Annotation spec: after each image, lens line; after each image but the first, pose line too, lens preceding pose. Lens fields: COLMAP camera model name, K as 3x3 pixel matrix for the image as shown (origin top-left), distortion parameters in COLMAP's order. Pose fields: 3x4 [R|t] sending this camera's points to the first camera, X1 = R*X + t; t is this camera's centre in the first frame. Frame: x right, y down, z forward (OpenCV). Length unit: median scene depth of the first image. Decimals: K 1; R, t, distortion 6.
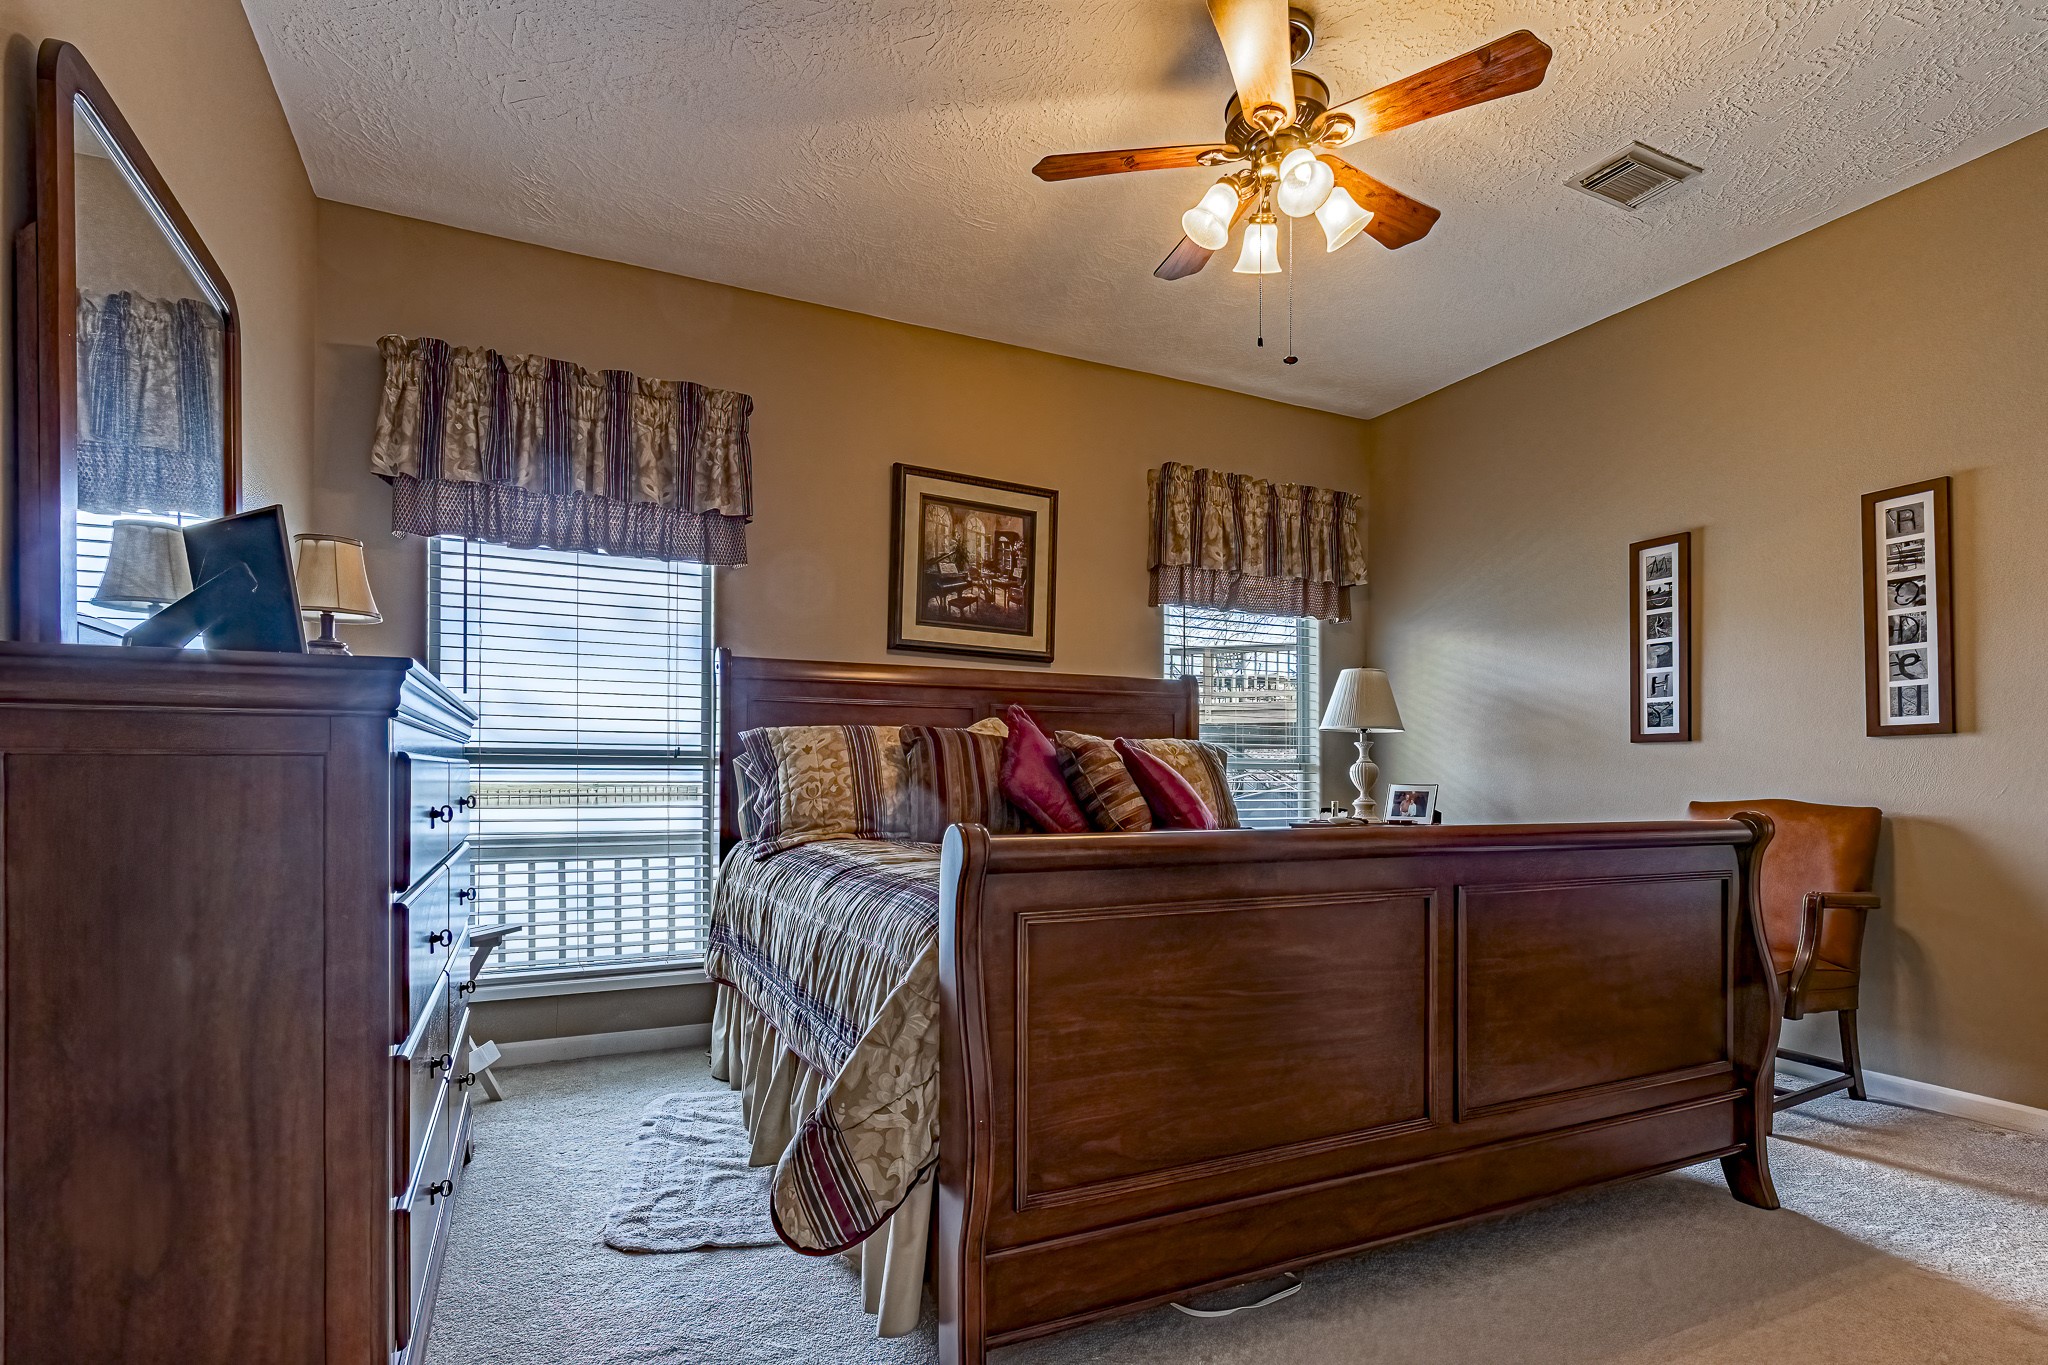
lens RADIAL K [[968.1, 0, 966.7], [0, 968.1, 770.9], [0, 0, 1]] dist [0.004010, -0.001758]
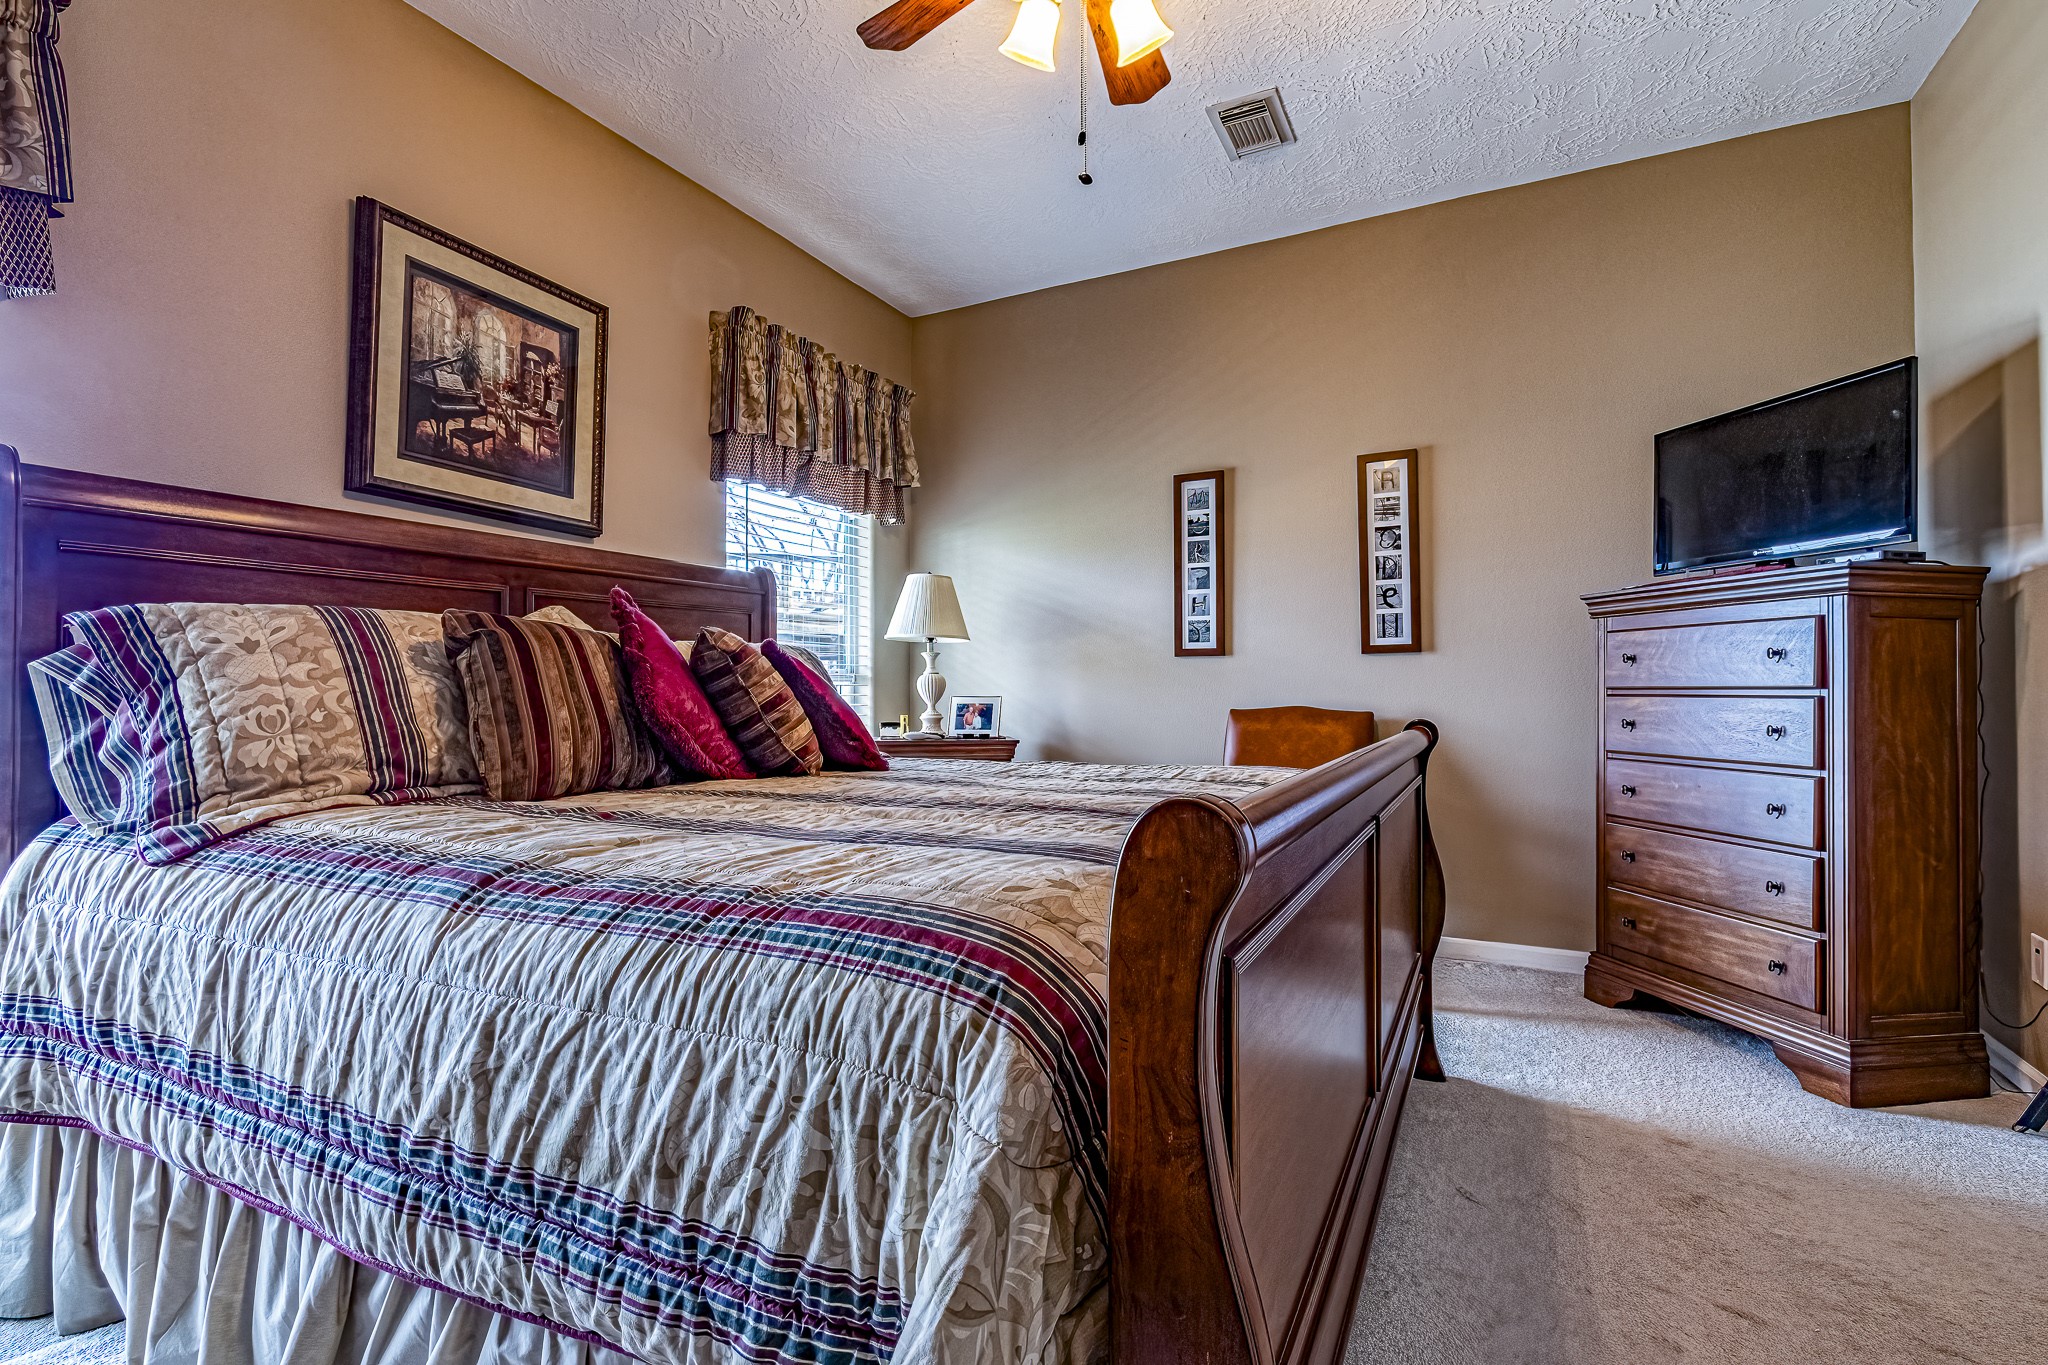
lens RADIAL K [[968.1, 0, 1018.9], [0, 968.1, 678.0], [0, 0, 1]] dist [0.004010, -0.001758]
pose [[0.785412, 0.000852, 0.618973, -0.137639], [0.002017, 0.999990, -0.003935, -0.000587], [-0.618970, 0.004339, 0.785402, 0.255854]]
